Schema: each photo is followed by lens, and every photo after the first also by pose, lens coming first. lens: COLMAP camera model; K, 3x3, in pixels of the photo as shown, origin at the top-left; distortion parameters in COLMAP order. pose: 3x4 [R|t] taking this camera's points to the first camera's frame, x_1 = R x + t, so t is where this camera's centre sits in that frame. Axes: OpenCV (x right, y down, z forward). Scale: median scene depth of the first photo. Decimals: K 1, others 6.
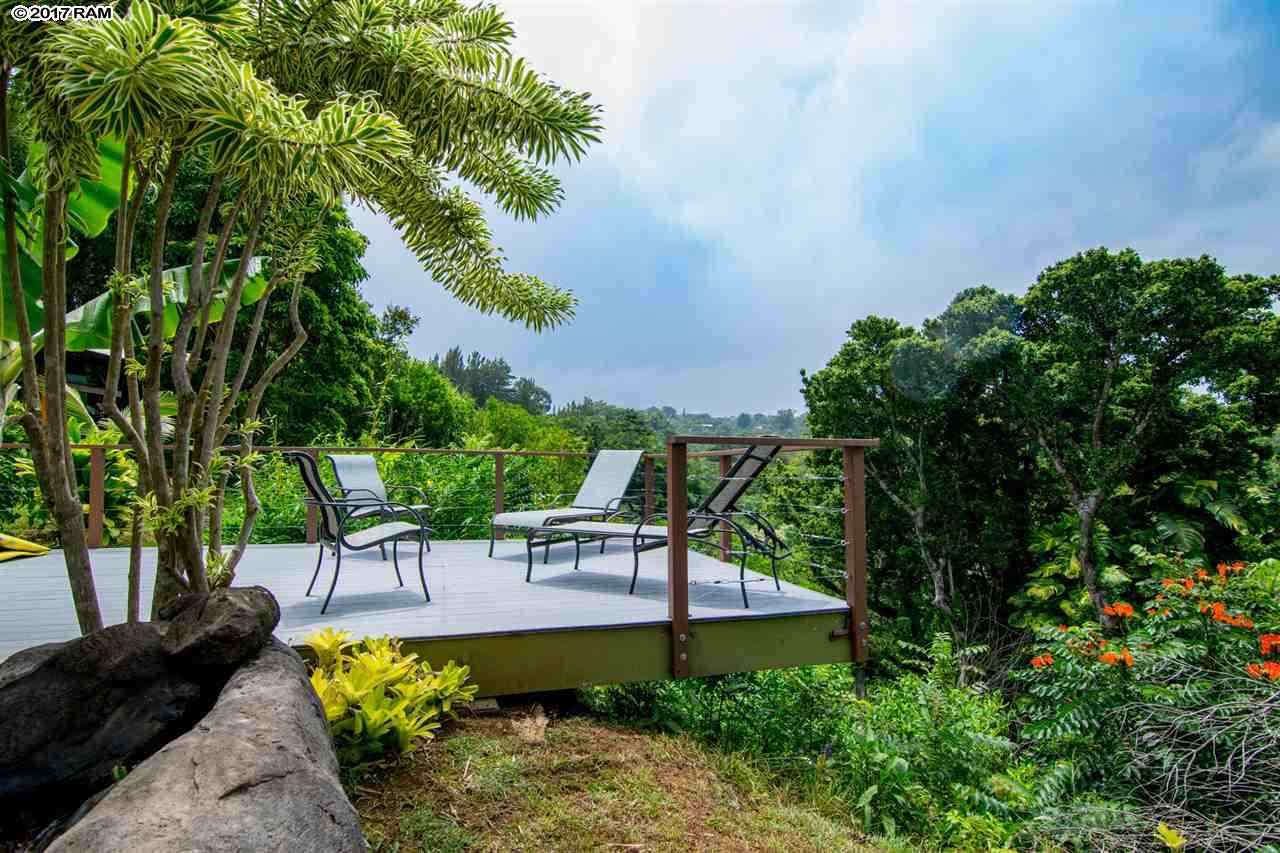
lens RADIAL K [[660.4, 0, 646.6], [0, 660.4, 447.7], [0, 0, 1]] dist [-0.000463, -0.016258]
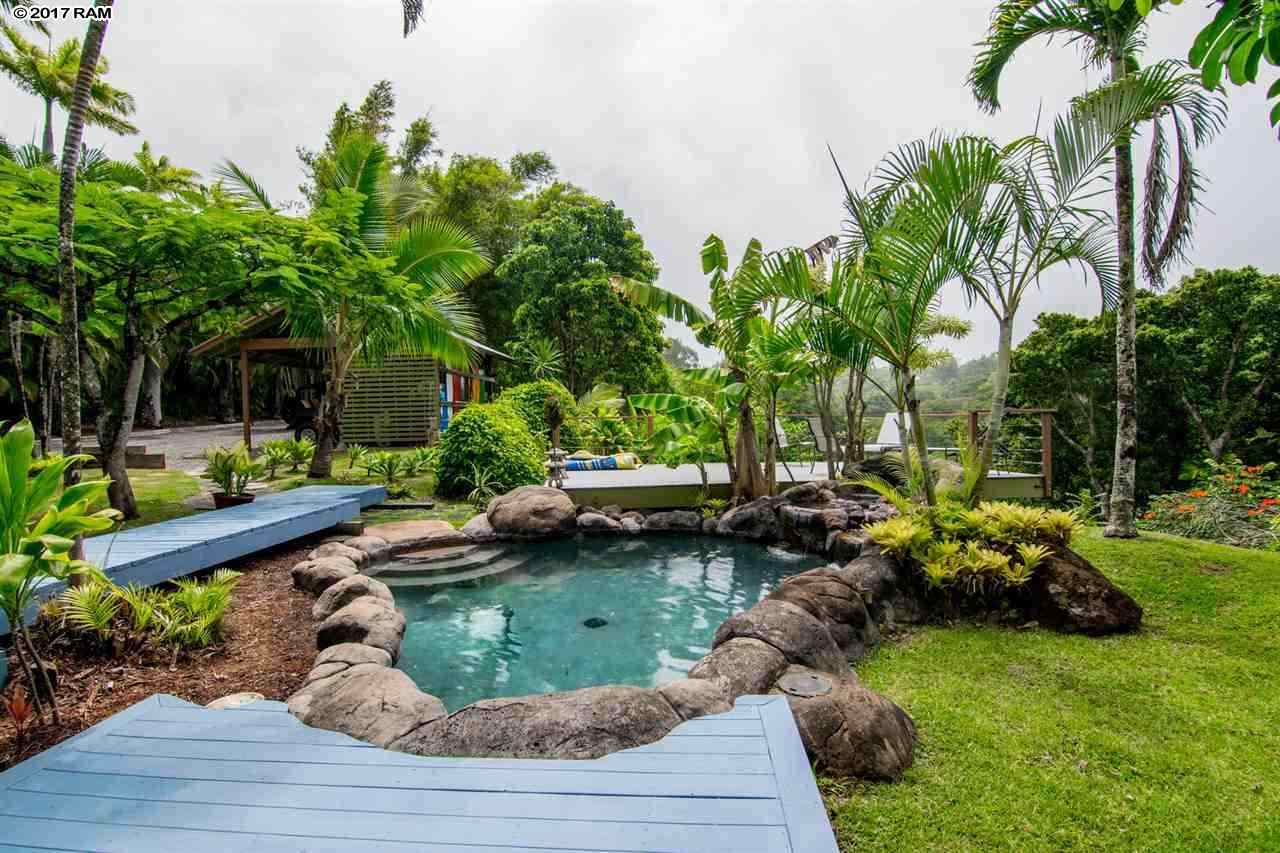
lens RADIAL K [[660.4, 0, 646.6], [0, 660.4, 447.7], [0, 0, 1]] dist [-0.000463, -0.016258]
pose [[0.975363, -0.008668, -0.220435, -0.203974], [0.022903, 0.997807, 0.062104, -0.018549], [0.219413, -0.065622, 0.973423, -0.588039]]
